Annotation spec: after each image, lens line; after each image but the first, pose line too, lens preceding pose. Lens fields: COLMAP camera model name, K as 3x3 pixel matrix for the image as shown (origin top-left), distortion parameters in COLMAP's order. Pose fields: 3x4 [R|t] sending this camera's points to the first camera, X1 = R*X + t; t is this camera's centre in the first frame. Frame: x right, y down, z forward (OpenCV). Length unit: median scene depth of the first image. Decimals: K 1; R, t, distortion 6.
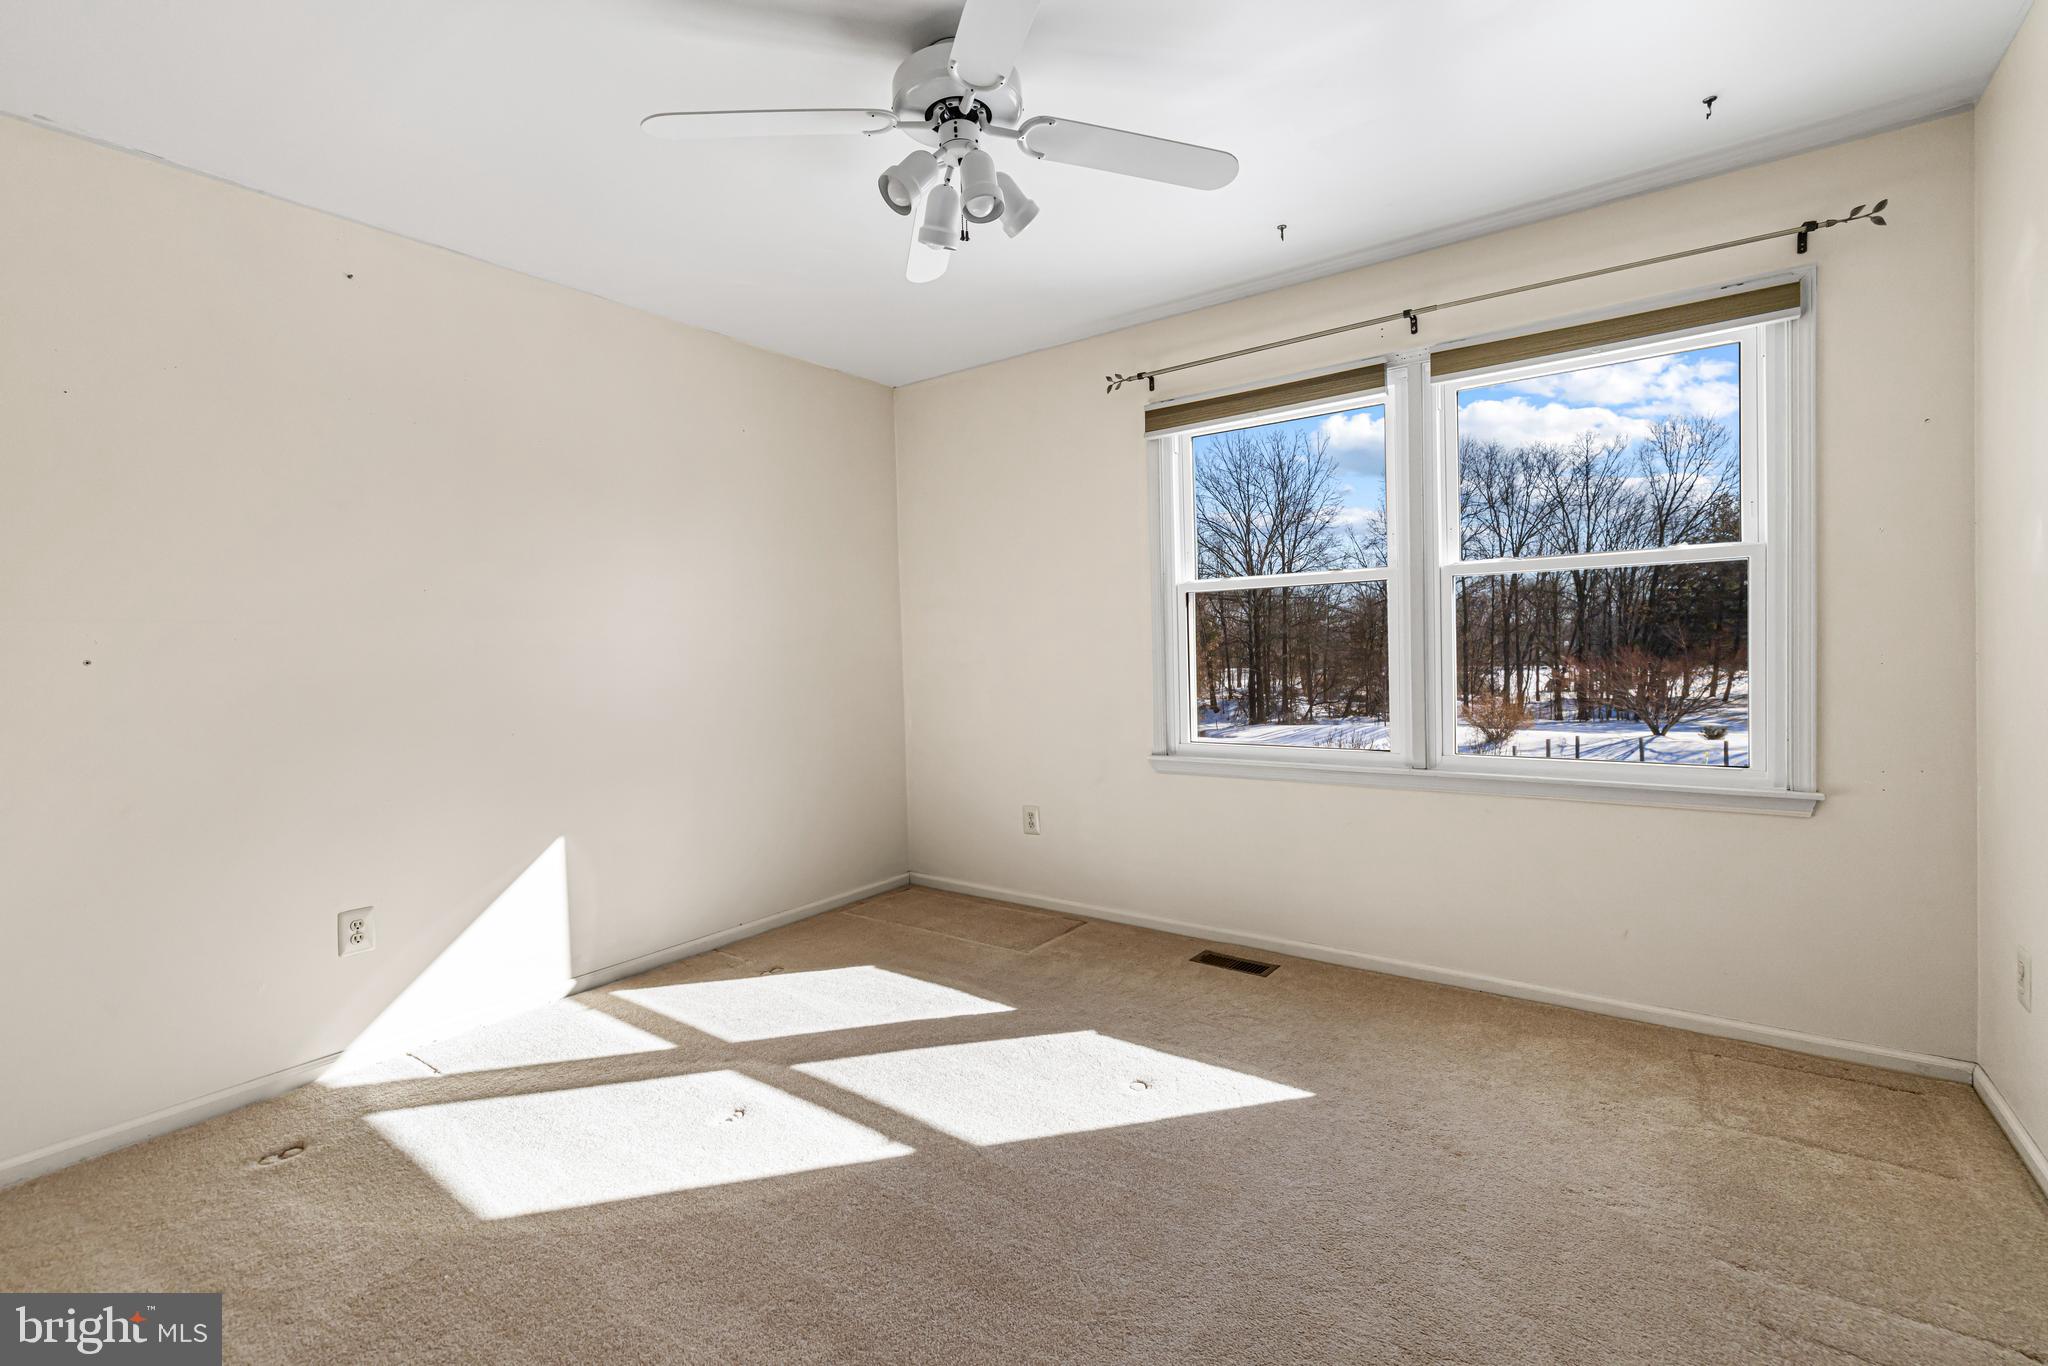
lens RADIAL K [[894.8, 0, 1013.2], [0, 894.8, 676.5], [0, 0, 1]] dist [-0.008736, 0.002655]
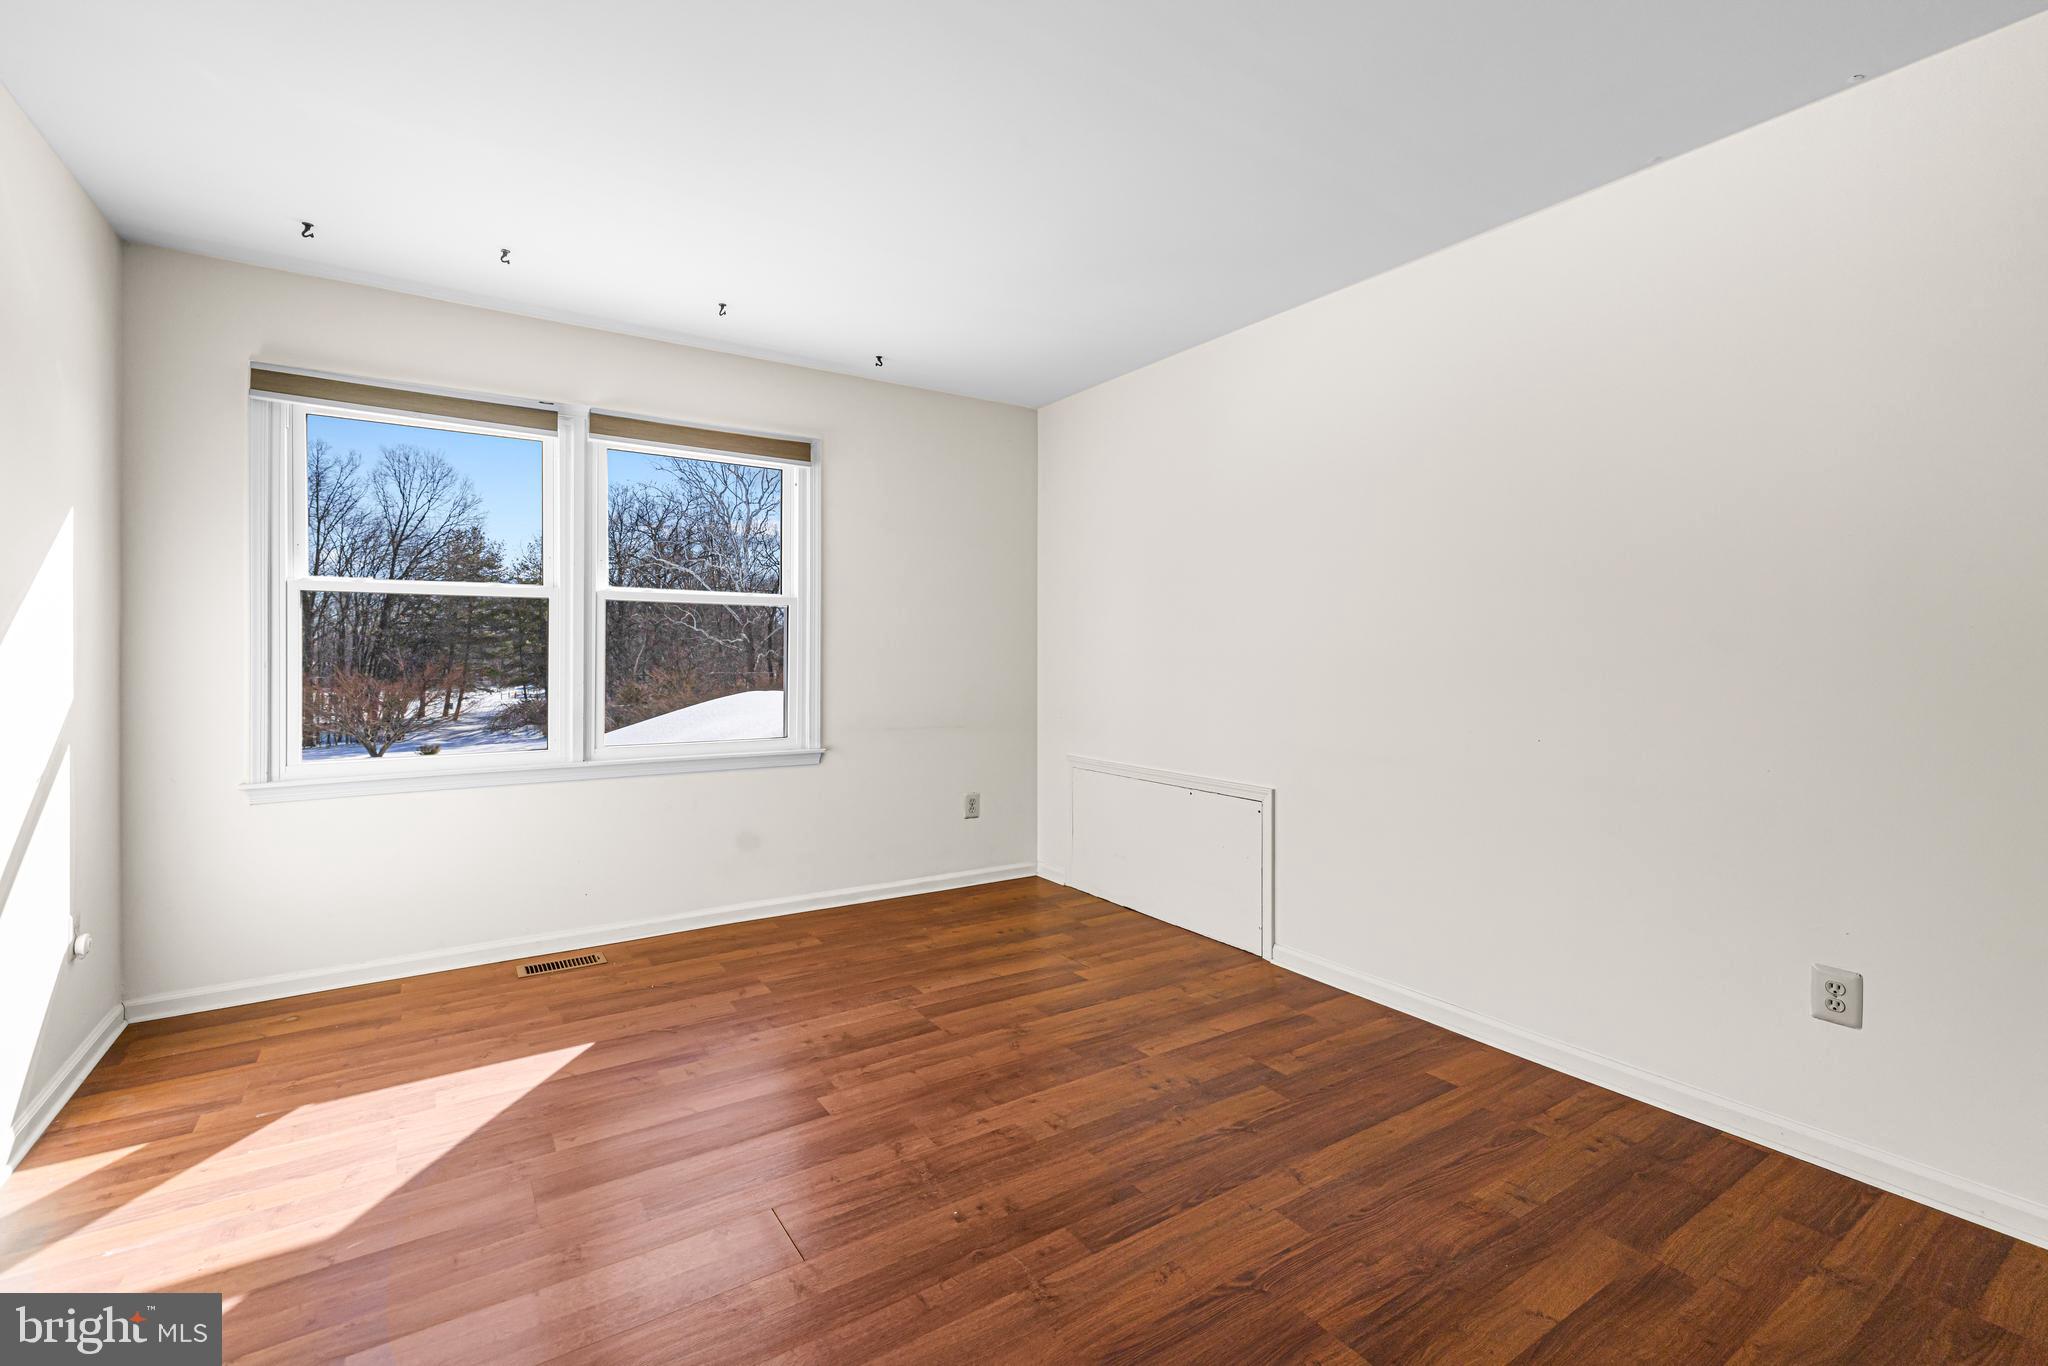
lens RADIAL K [[894.8, 0, 1017.5], [0, 894.8, 676.6], [0, 0, 1]] dist [-0.008736, 0.002655]
pose [[0.314192, 0.002632, 0.949356, -0.451153], [0.021094, 0.999730, -0.009753, 0.013312], [-0.949125, 0.023090, 0.314052, 0.081574]]
